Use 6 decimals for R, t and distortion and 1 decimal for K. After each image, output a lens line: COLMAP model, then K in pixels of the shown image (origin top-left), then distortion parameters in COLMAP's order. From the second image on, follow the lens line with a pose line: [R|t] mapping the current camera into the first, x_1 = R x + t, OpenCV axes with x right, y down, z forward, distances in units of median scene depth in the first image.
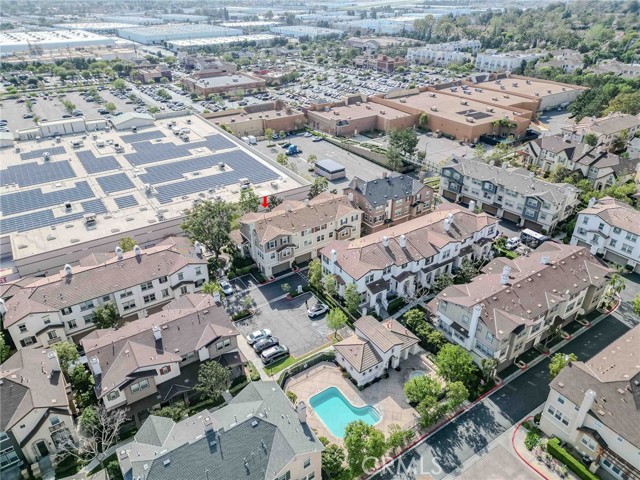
lens RADIAL K [[446.9, 0, 322.0], [0, 446.9, 242.7], [0, 0, 1]] dist [0.072757, -0.067515]
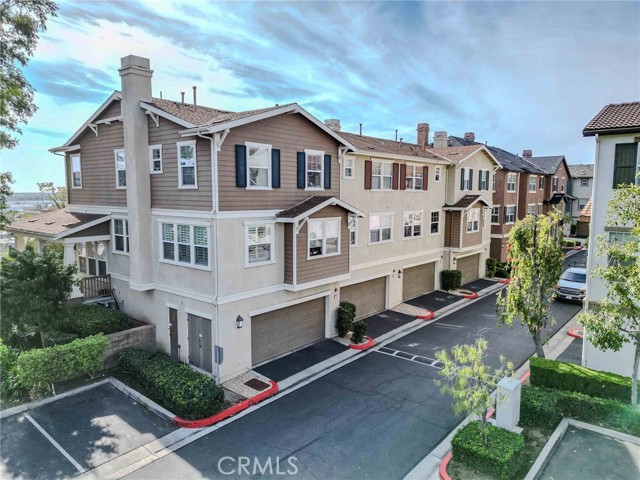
lens RADIAL K [[446.9, 0, 322.0], [0, 446.9, 242.7], [0, 0, 1]] dist [0.072757, -0.067515]
pose [[0.962087, -0.027836, 0.271319, -0.075038], [0.136153, 0.910979, -0.389333, 0.056241], [-0.236328, 0.411513, 0.880231, 0.470160]]
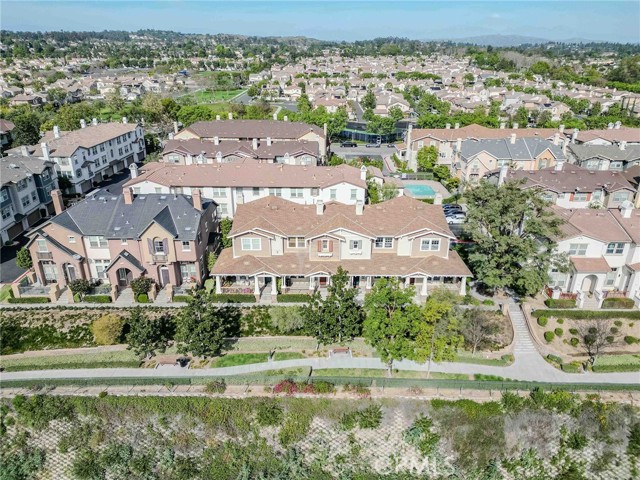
lens RADIAL K [[446.9, 0, 322.0], [0, 446.9, 242.7], [0, 0, 1]] dist [0.072757, -0.067515]
pose [[-0.830381, -0.218211, 0.512691, -0.197368], [0.278840, 0.633882, 0.721417, -0.276519], [-0.482406, 0.742009, -0.465517, 0.785521]]
